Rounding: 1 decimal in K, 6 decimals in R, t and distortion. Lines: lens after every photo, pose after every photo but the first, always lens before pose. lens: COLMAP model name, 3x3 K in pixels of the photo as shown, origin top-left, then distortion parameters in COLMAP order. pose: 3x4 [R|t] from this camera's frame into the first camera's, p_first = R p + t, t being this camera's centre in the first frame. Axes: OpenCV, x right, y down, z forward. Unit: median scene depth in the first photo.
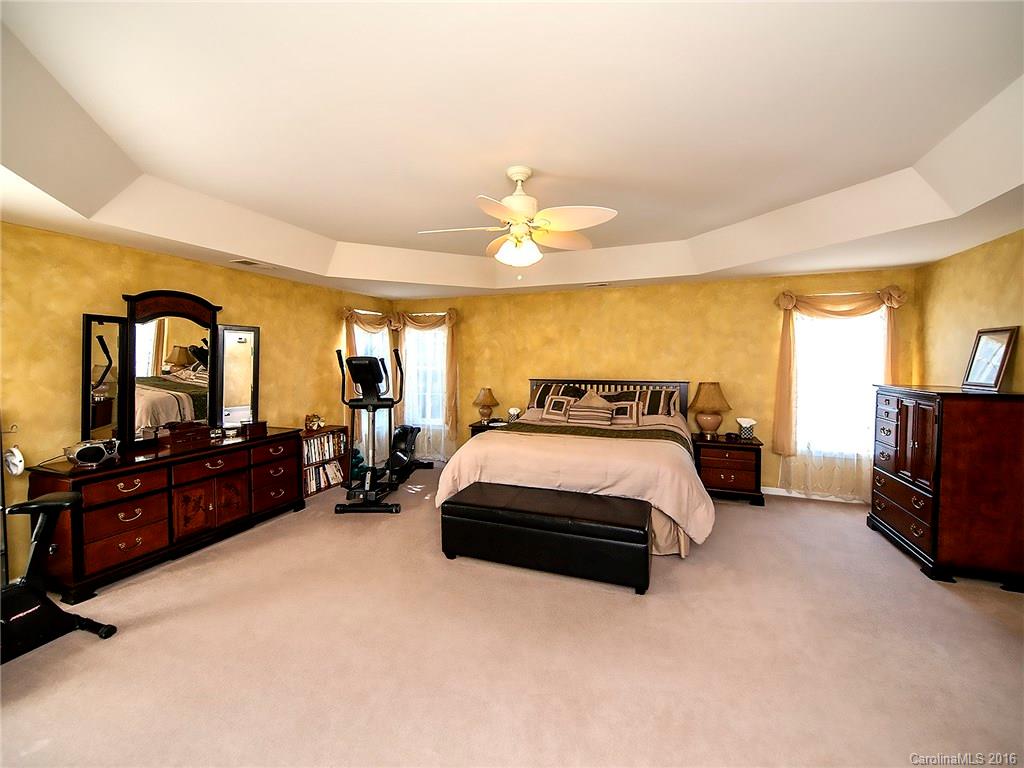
lens RADIAL K [[432.0, 0, 514.8], [0, 432.0, 371.1], [0, 0, 1]] dist [0.010172, -0.000021]
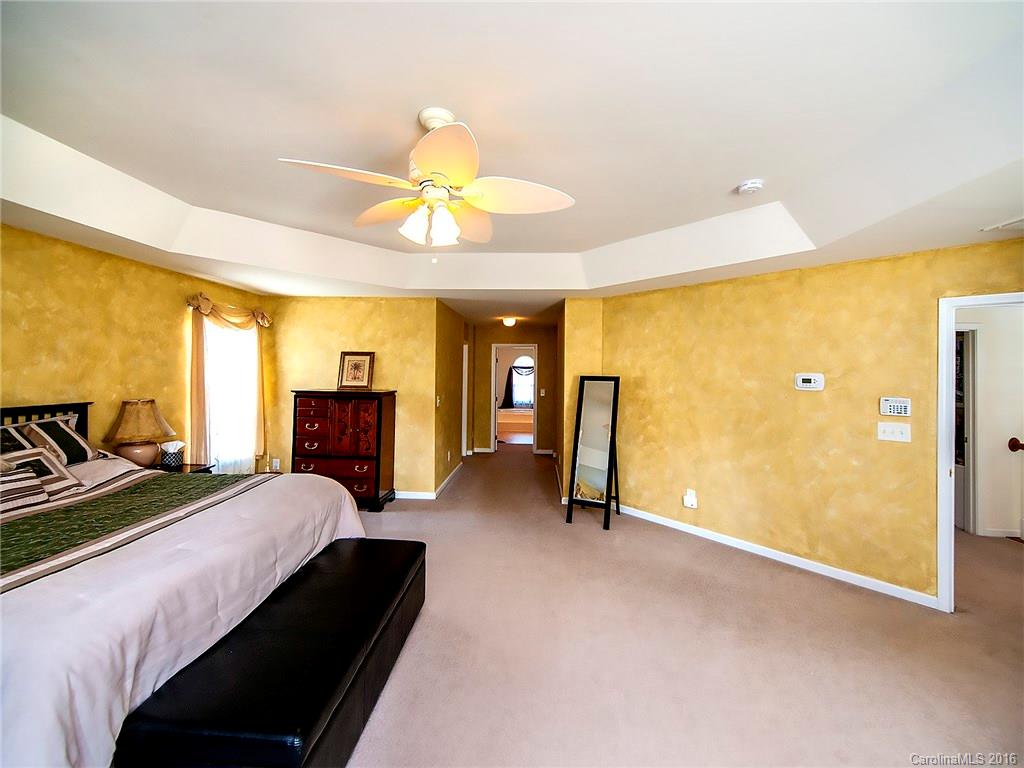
lens RADIAL K [[432.0, 0, 514.8], [0, 432.0, 371.1], [0, 0, 1]] dist [0.010172, -0.000021]
pose [[-0.314828, -0.001306, 0.949148, -0.420760], [0.014461, 0.999876, 0.006173, -0.017304], [-0.949039, 0.015669, -0.314770, 0.634540]]
